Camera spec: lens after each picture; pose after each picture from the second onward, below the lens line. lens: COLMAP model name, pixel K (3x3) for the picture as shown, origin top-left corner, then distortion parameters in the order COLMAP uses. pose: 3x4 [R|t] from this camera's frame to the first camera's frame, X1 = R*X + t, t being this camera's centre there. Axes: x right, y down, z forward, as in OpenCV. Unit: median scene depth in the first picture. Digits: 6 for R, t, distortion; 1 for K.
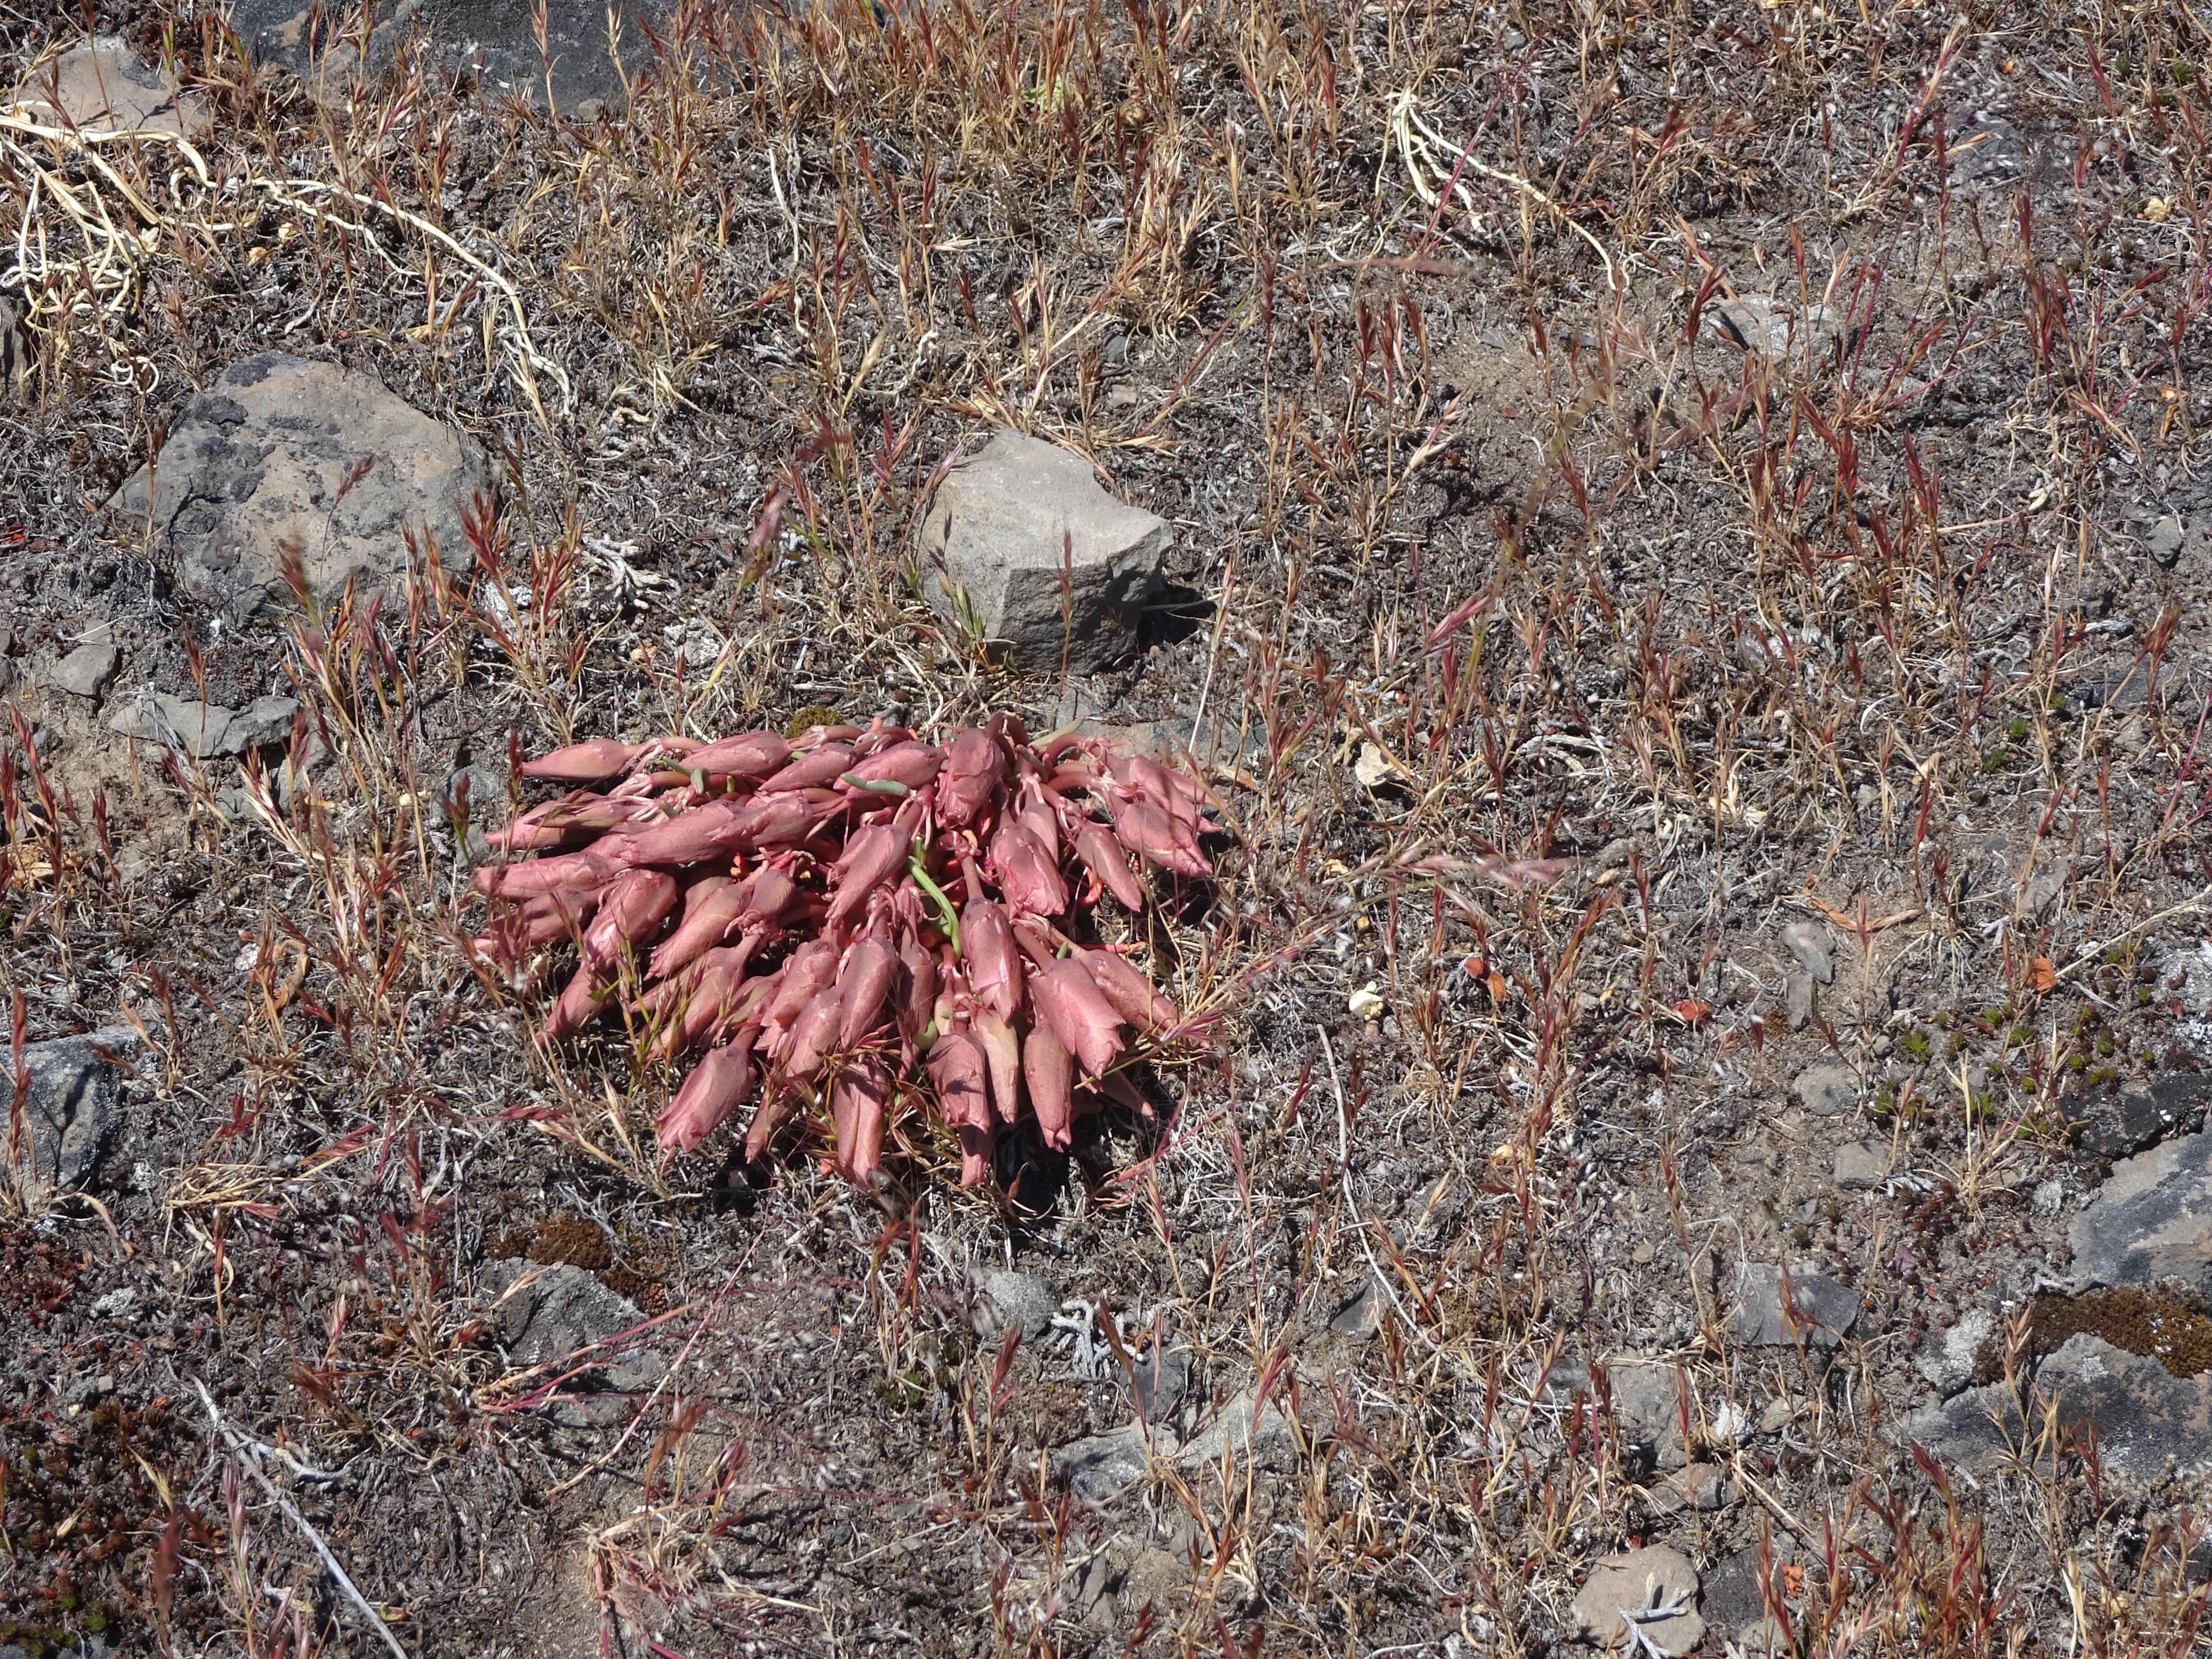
lens RADIAL K [[6772.9, 0, 1106.4], [0, 6772.9, 829.4], [0, 0, 1]] dist [-0.196091, 0.000000]
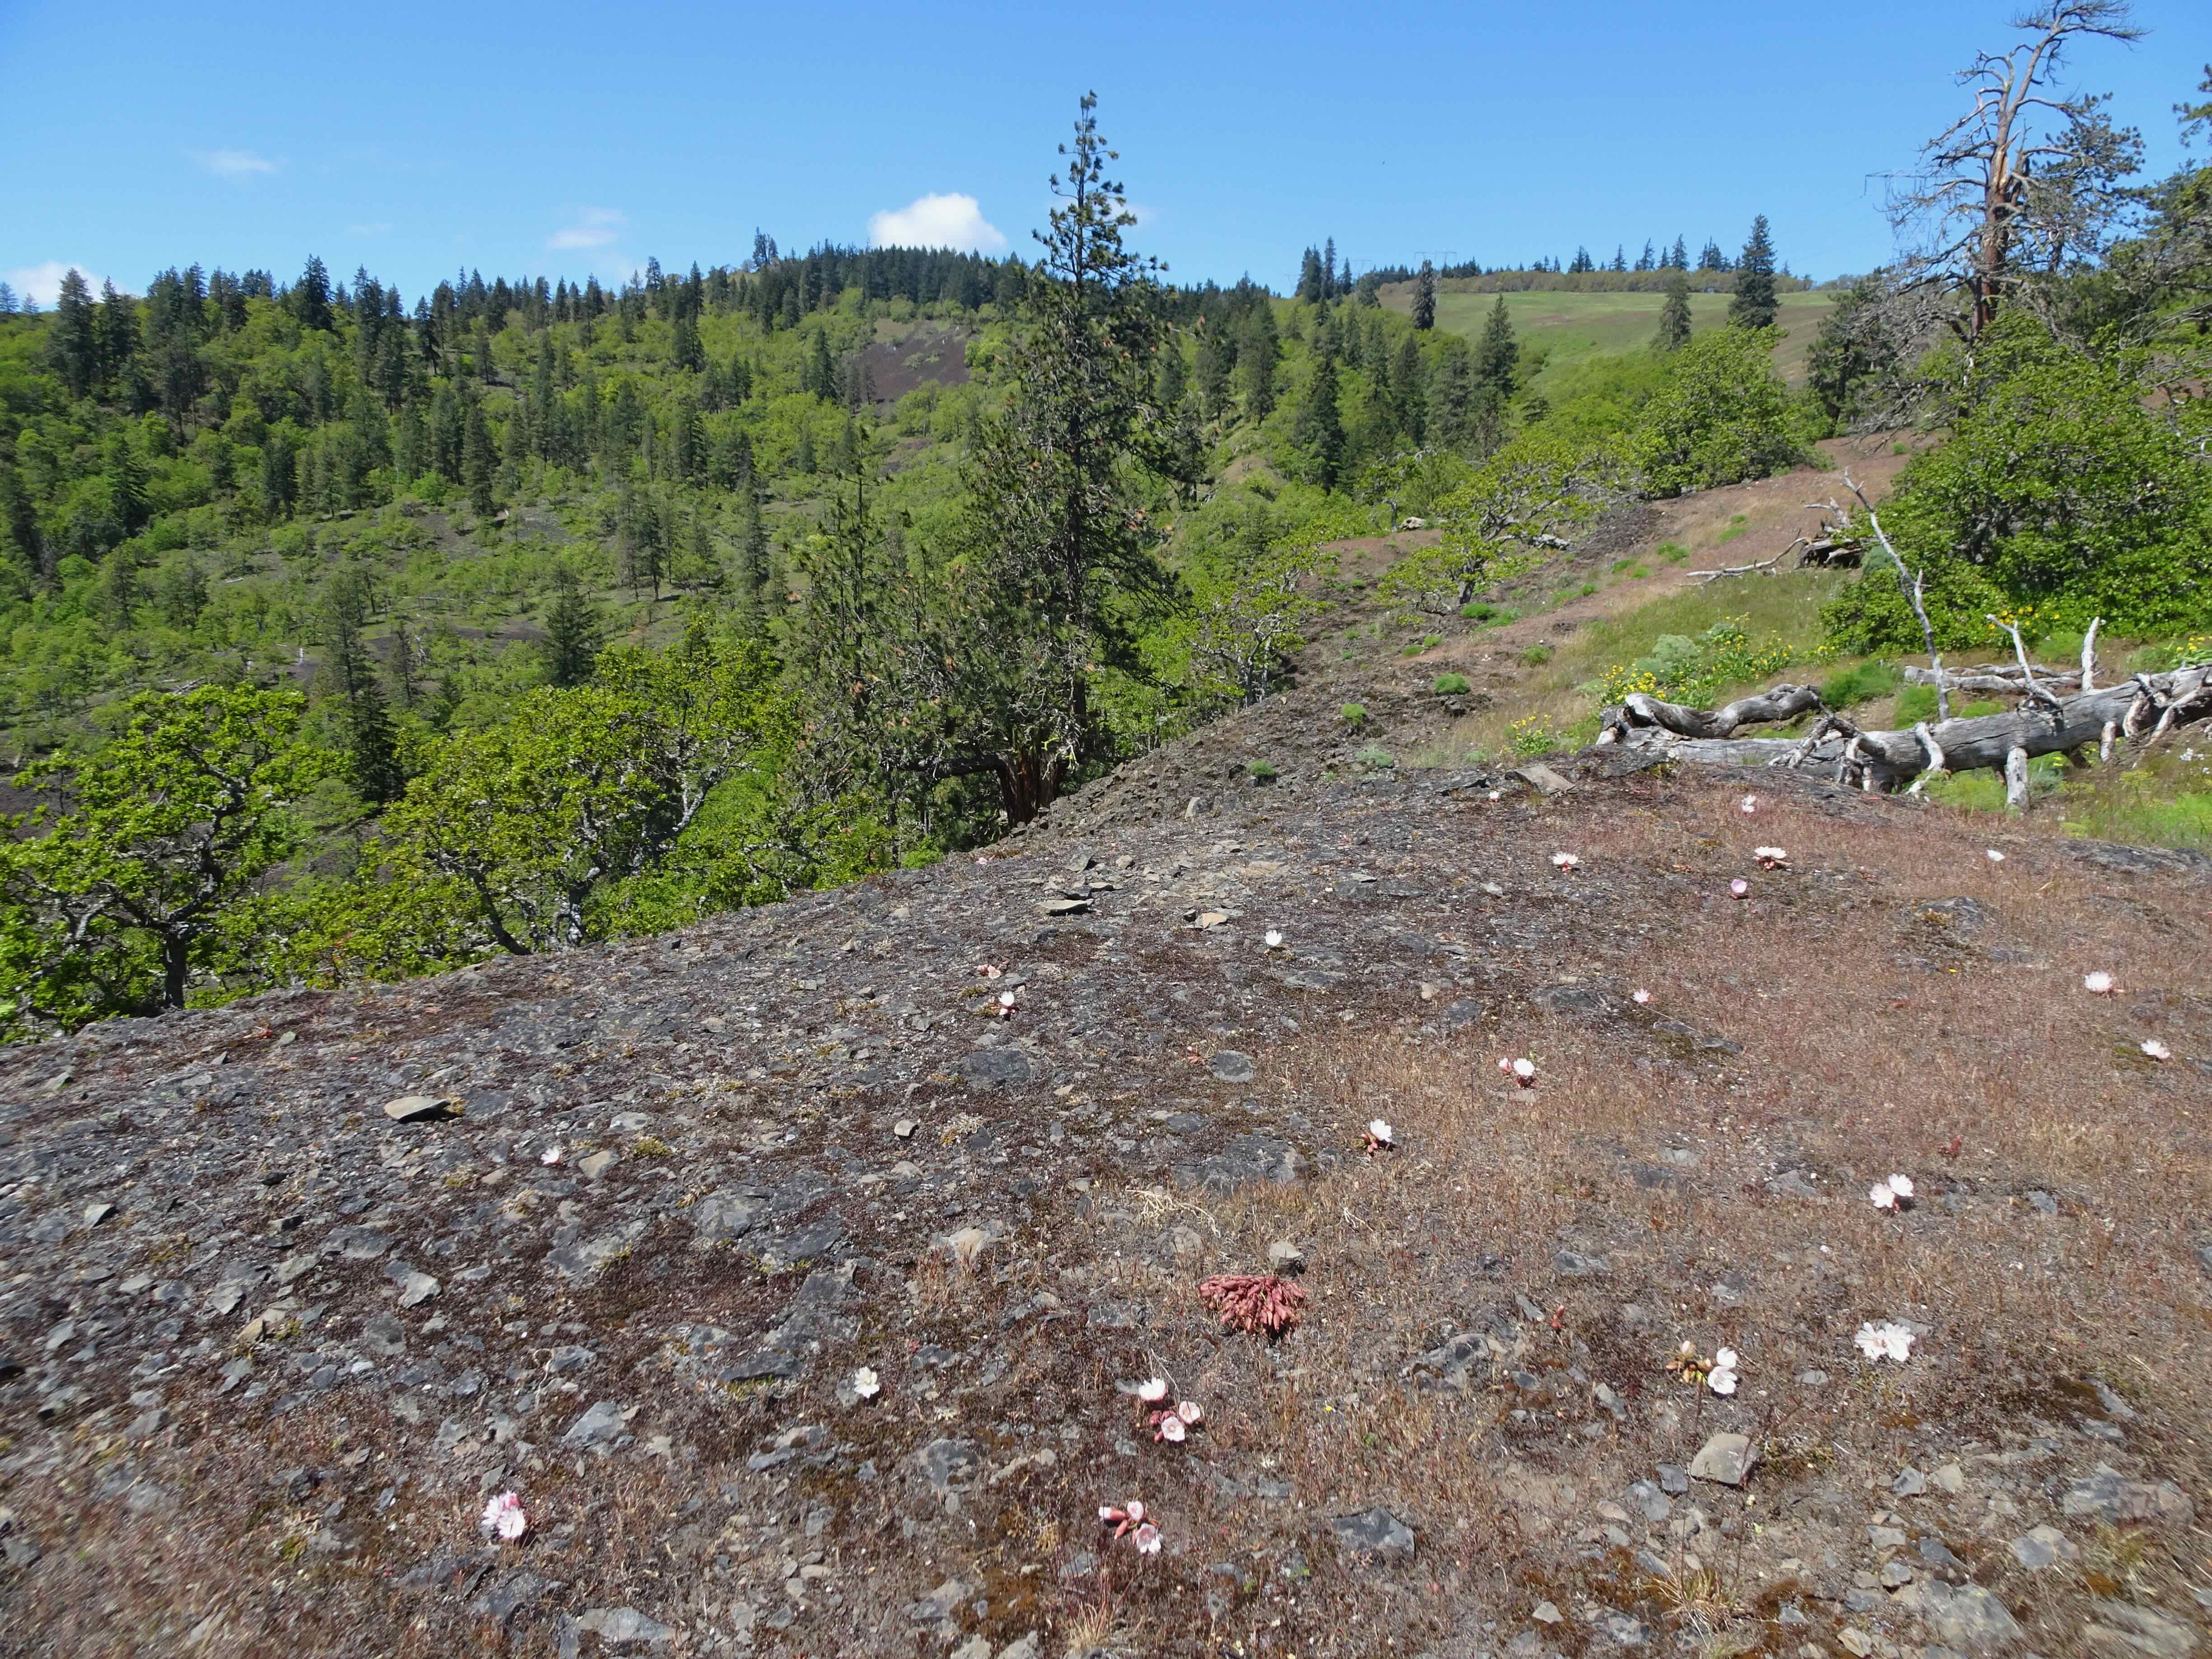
lens RADIAL K [[1544.9, 0, 1106.2], [0, 1544.9, 831.4], [0, 0, 1]] dist [-0.000135, -0.000035]
pose [[0.979120, 0.051122, -0.196750, 0.106038], [-0.136181, 0.883535, -0.448129, 0.324426], [0.150926, 0.465566, 0.872049, -0.651640]]
